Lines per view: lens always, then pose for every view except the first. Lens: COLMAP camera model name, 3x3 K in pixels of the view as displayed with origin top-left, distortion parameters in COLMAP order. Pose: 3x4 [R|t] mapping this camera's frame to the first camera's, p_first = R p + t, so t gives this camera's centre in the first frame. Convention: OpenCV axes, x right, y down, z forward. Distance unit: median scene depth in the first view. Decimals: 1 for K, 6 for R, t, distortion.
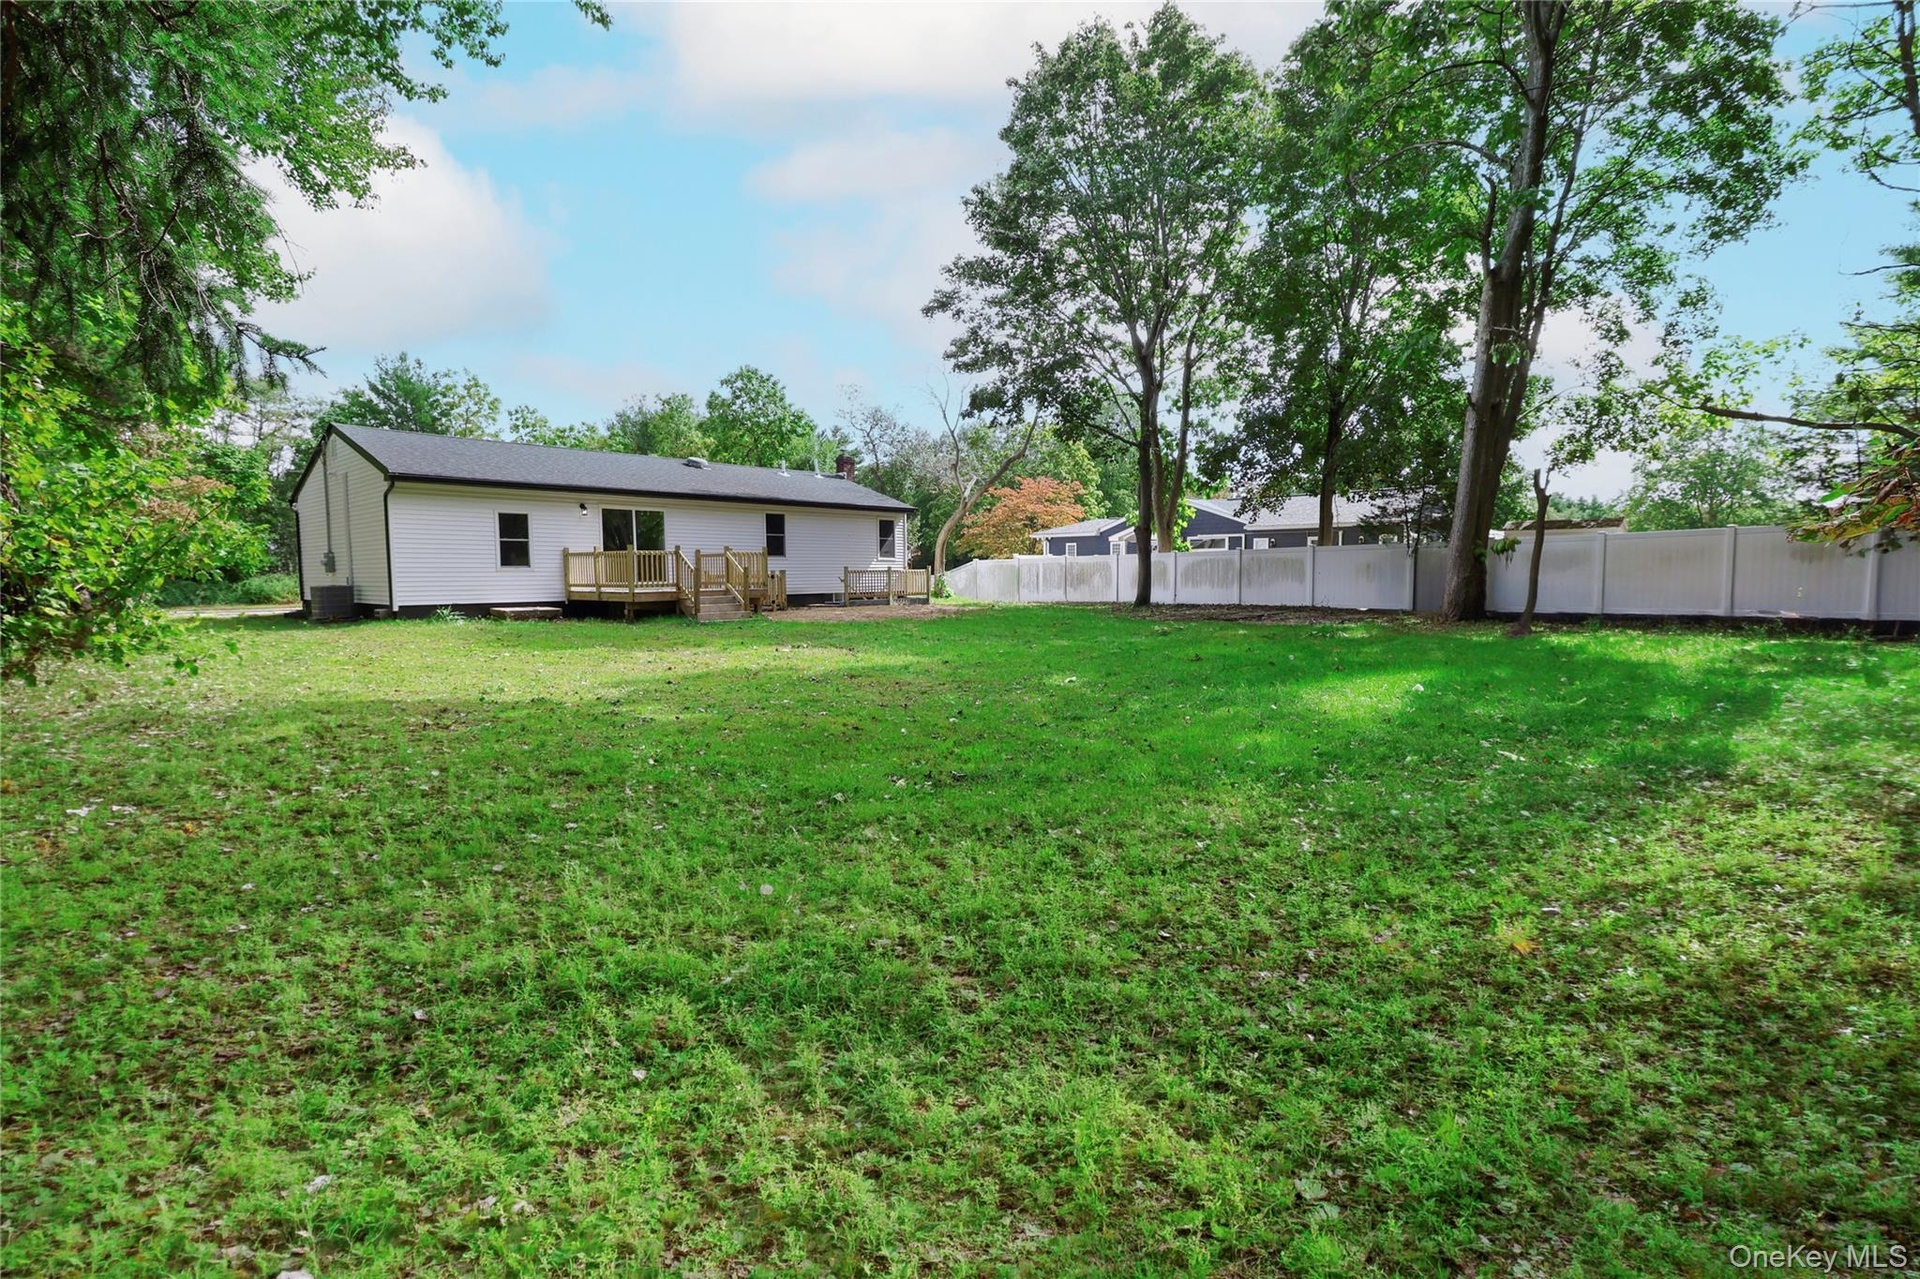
lens RADIAL K [[869.2, 0, 963.5], [0, 869.2, 632.4], [0, 0, 1]] dist [0.000151, 0.000087]
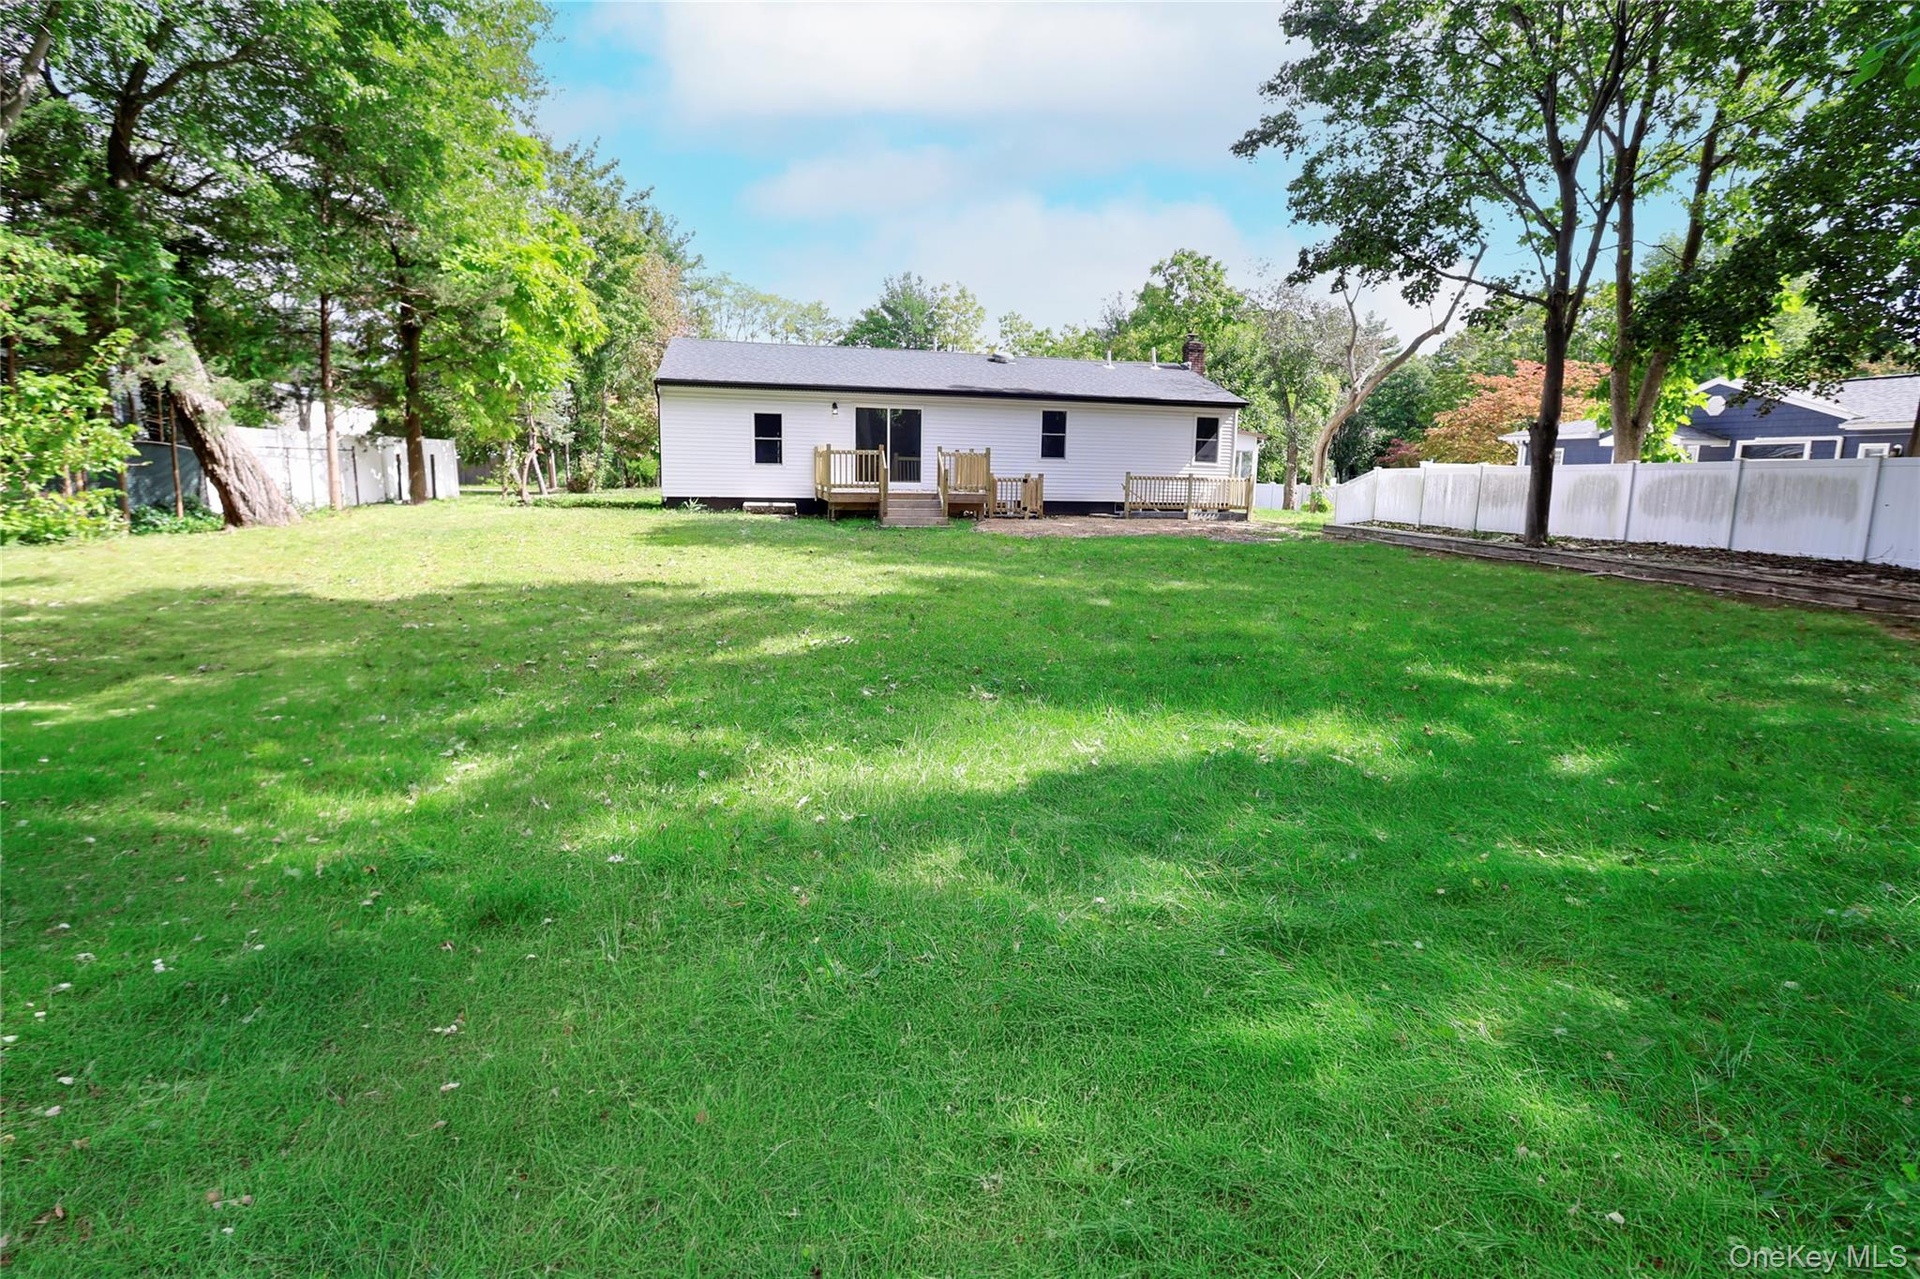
lens RADIAL K [[882.6, 0, 960.2], [0, 882.6, 596.5], [0, 0, 1]] dist [-0.000429, 0.000025]
pose [[0.830500, 0.103060, -0.547401, 0.217038], [-0.065486, 0.993985, 0.087785, -0.018844], [0.553155, -0.037059, 0.832254, 0.174017]]
